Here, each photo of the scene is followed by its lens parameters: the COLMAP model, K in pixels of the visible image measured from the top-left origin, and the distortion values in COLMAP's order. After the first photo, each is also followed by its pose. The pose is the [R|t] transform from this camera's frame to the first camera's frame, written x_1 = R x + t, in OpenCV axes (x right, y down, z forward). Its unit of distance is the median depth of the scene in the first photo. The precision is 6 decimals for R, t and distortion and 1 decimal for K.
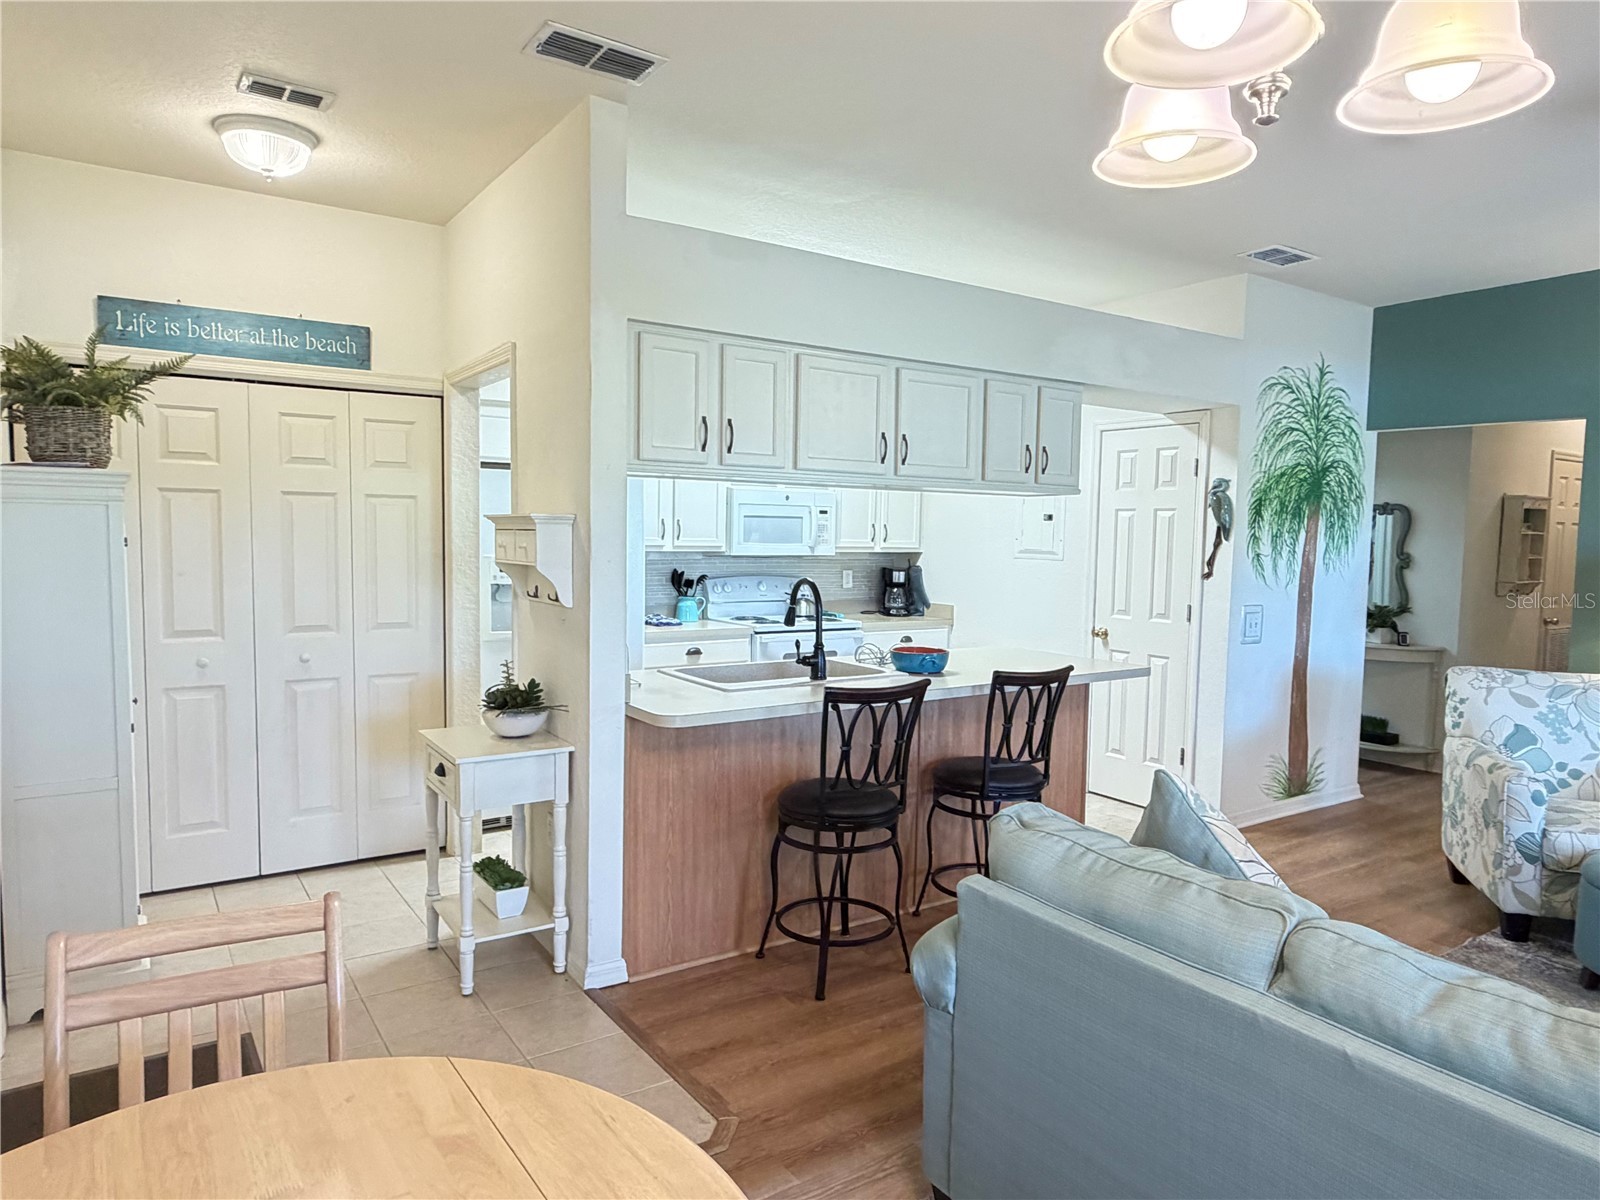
lens RADIAL K [[1008.6, 0, 794.1], [0, 1008.6, 607.7], [0, 0, 1]] dist [0.006587, 0.000597]
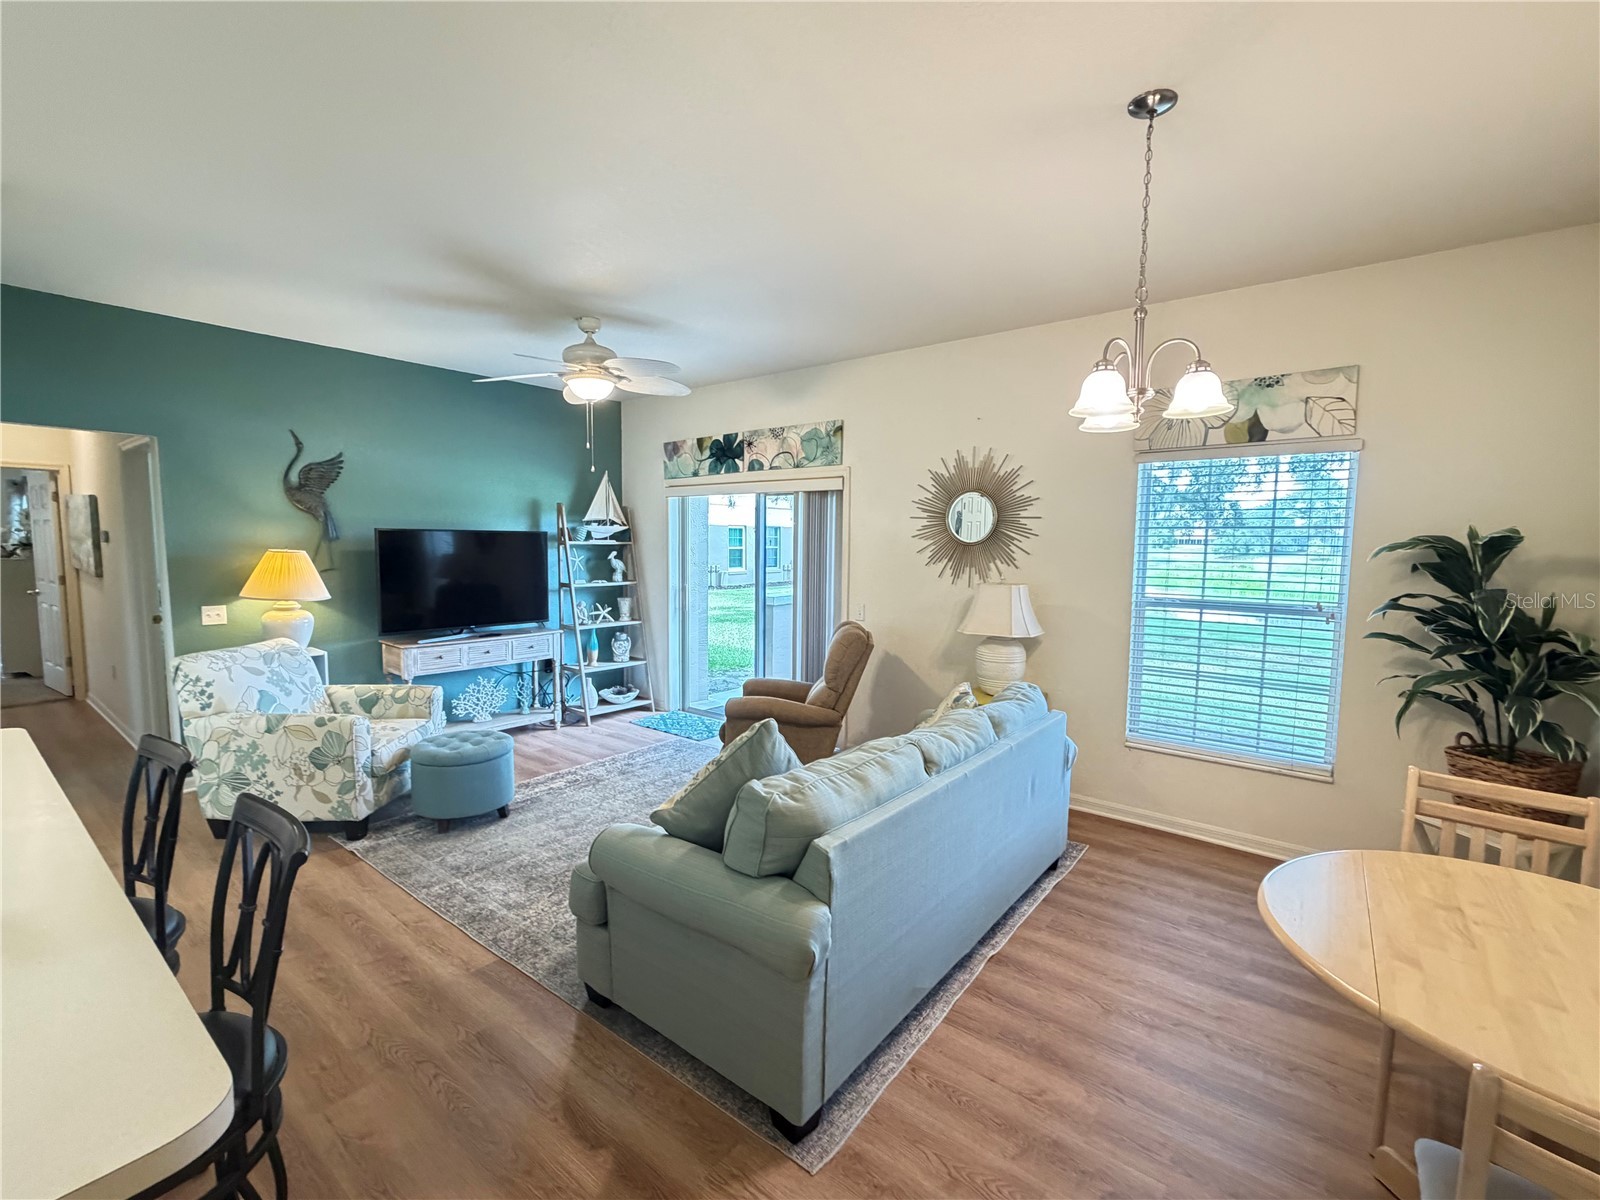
lens RADIAL K [[705.5, 0, 797.9], [0, 705.5, 602.2], [0, 0, 1]] dist [0.003522, 0.000614]
pose [[-0.305004, -0.106846, 0.946338, -0.244890], [0.052591, 0.990281, 0.128757, -0.057025], [-0.950898, 0.089040, -0.296421, 0.506982]]
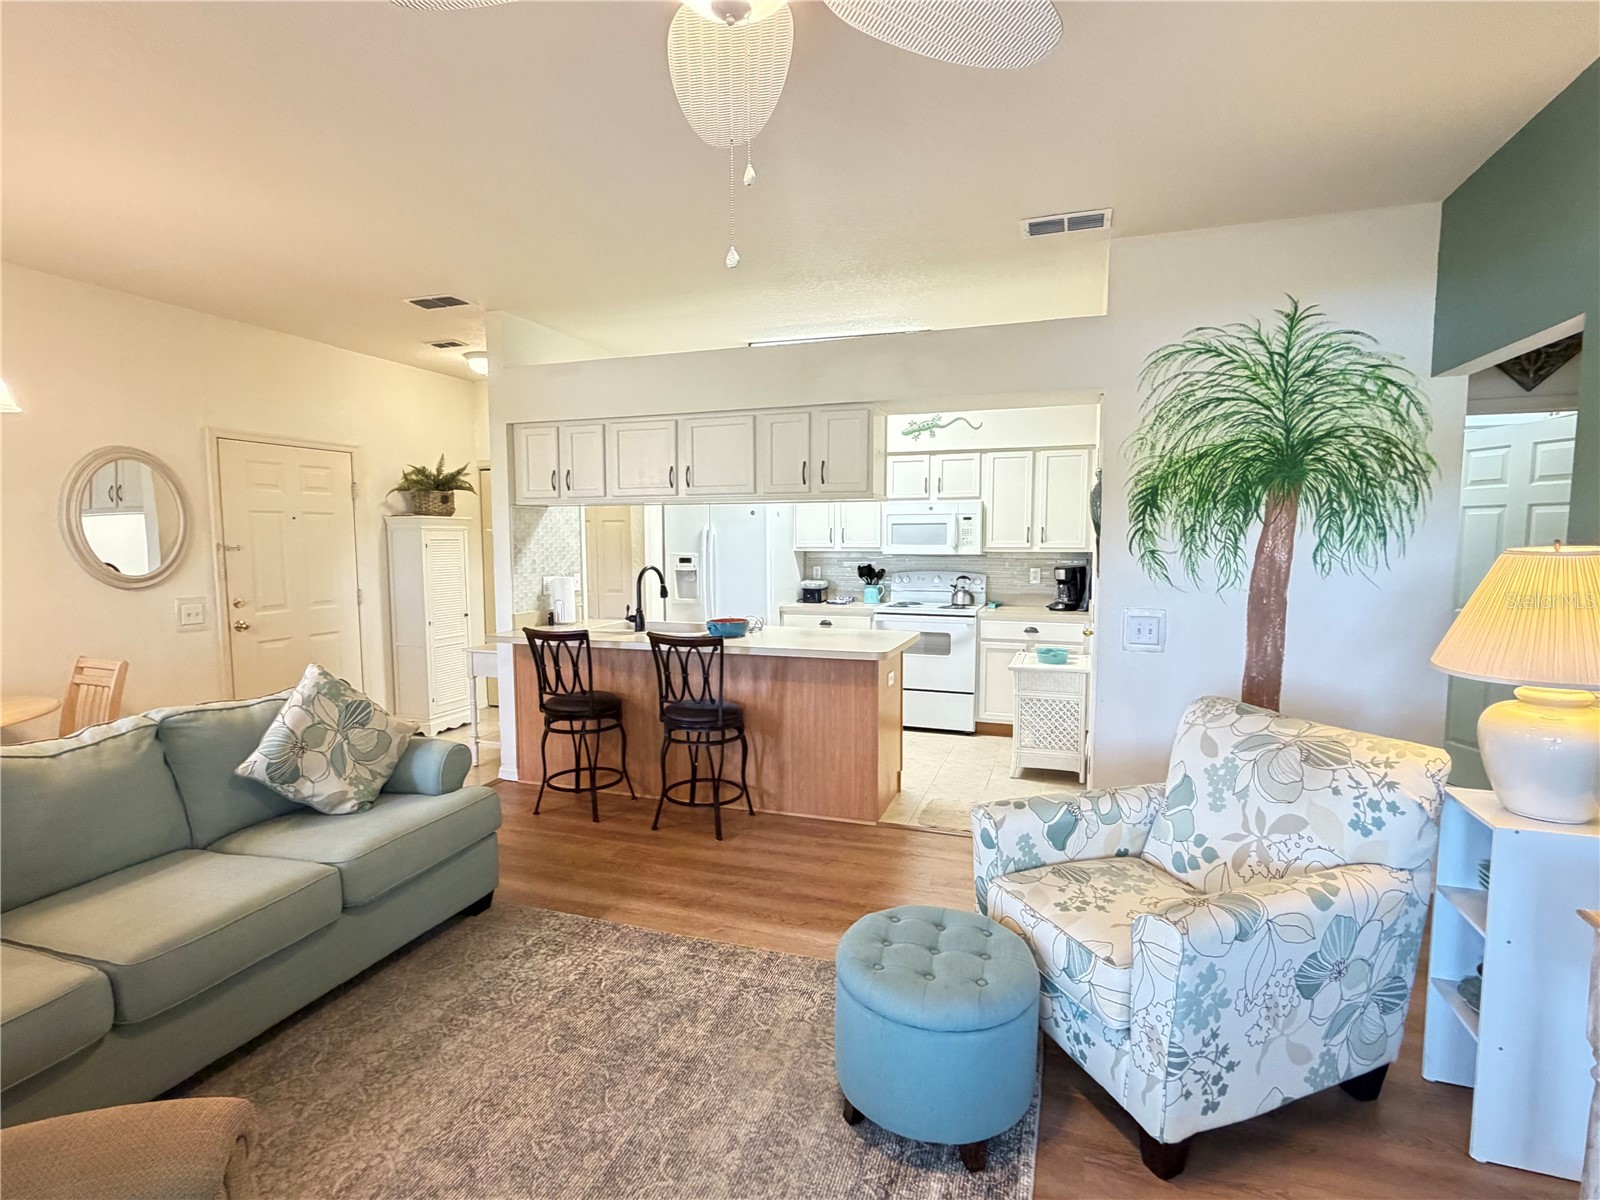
lens RADIAL K [[788.9, 0, 799.5], [0, 788.9, 604.8], [0, 0, 1]] dist [-0.000475, 0.001332]
pose [[0.599003, 0.050318, -0.799164, 0.820905], [-0.047909, 0.998488, 0.026958, -0.009813], [0.799313, 0.022139, 0.600508, 0.343537]]
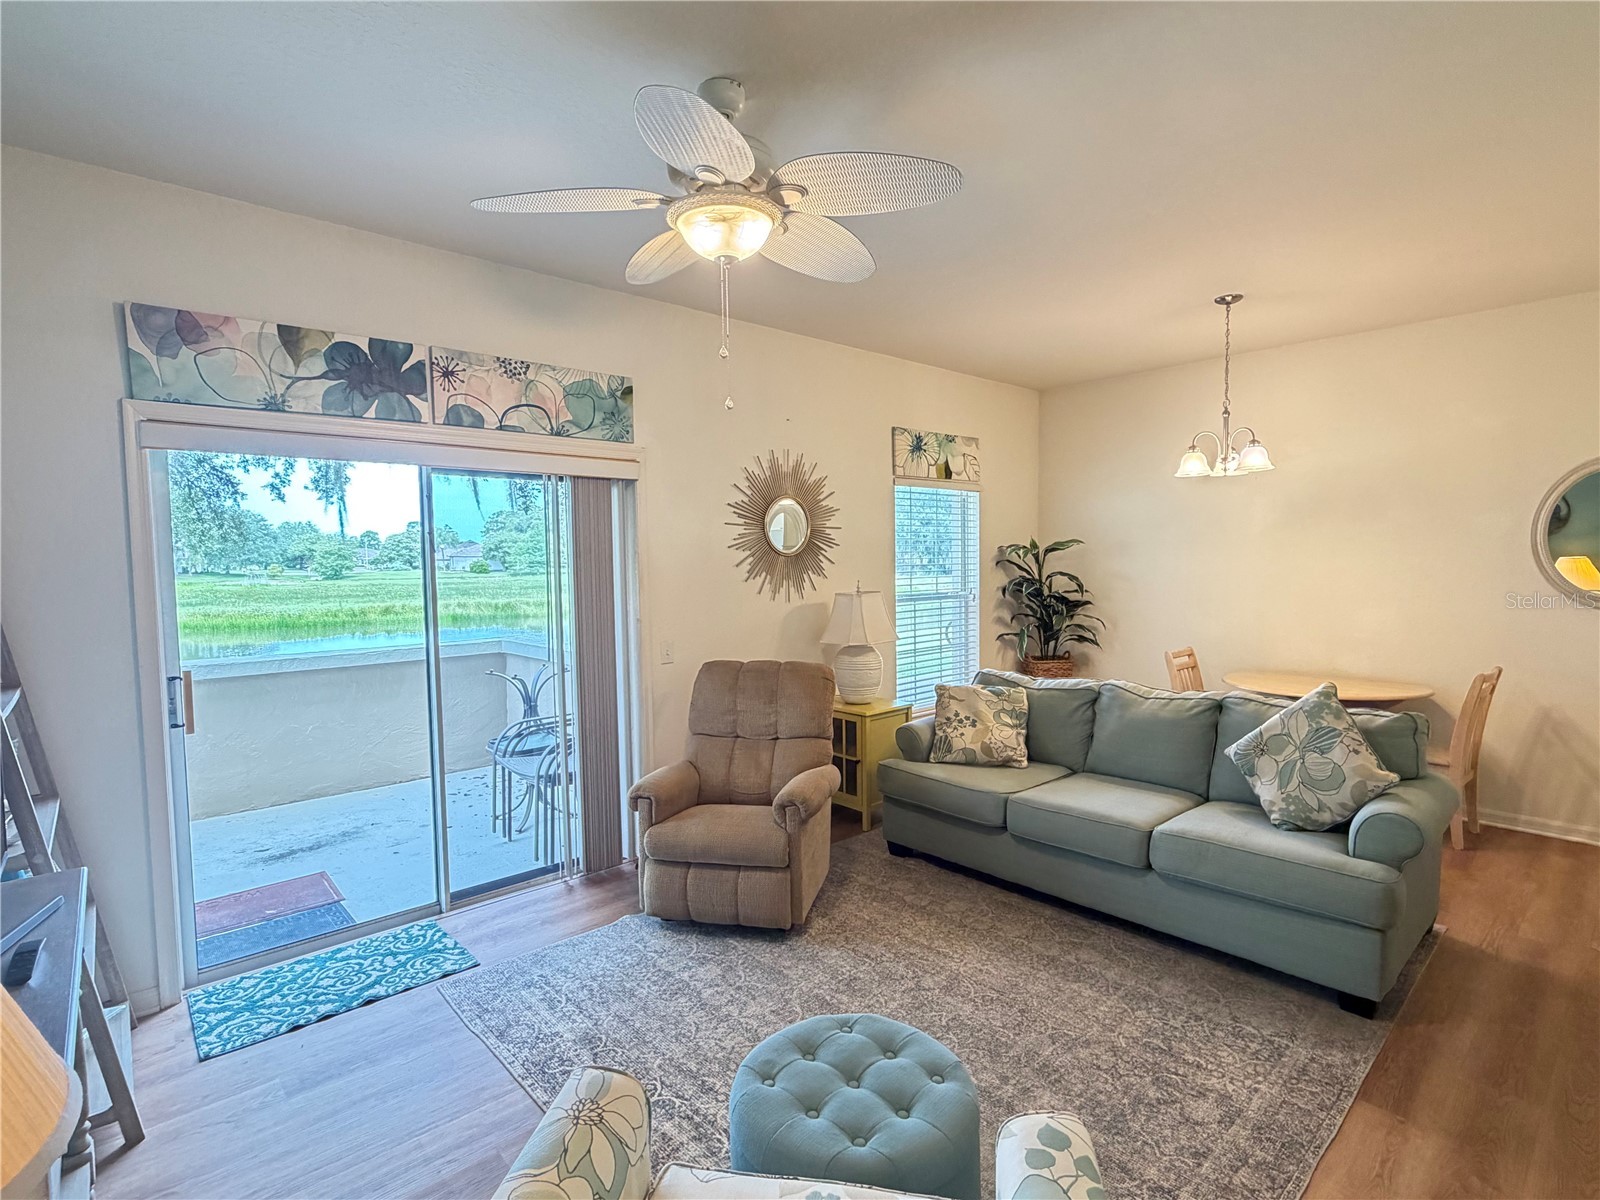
lens RADIAL K [[788.9, 0, 800.2], [0, 788.9, 607.9], [0, 0, 1]] dist [-0.000475, 0.001332]
pose [[-0.989856, 0.004648, -0.141997, 0.621105], [-0.013636, 0.991743, 0.127516, -0.059018], [0.141417, 0.128159, -0.981619, 0.918496]]
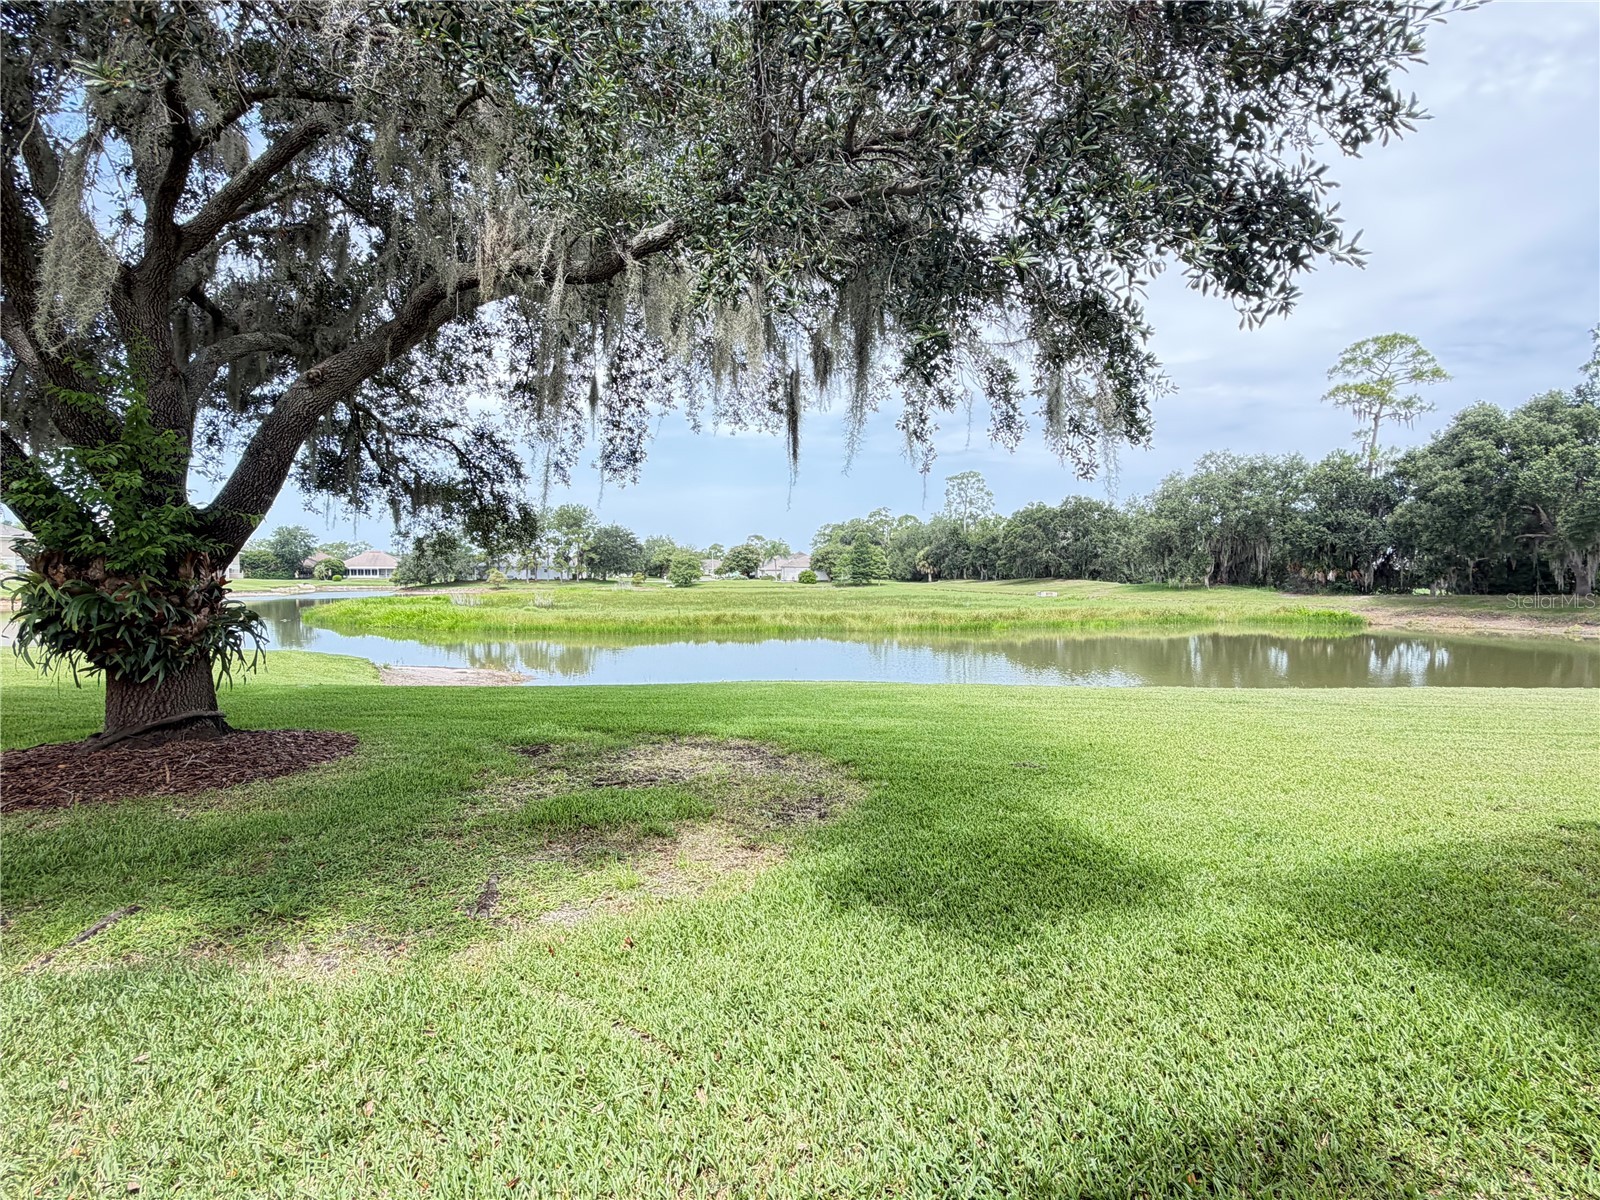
lens RADIAL K [[788.9, 0, 806.6], [0, 788.9, 597.5], [0, 0, 1]] dist [-0.000475, 0.001332]
pose [[-0.970153, -0.022036, 0.241492, 0.674056], [0.002446, 0.994923, 0.100614, -0.038874], [-0.242483, 0.098202, -0.965173, 0.692030]]
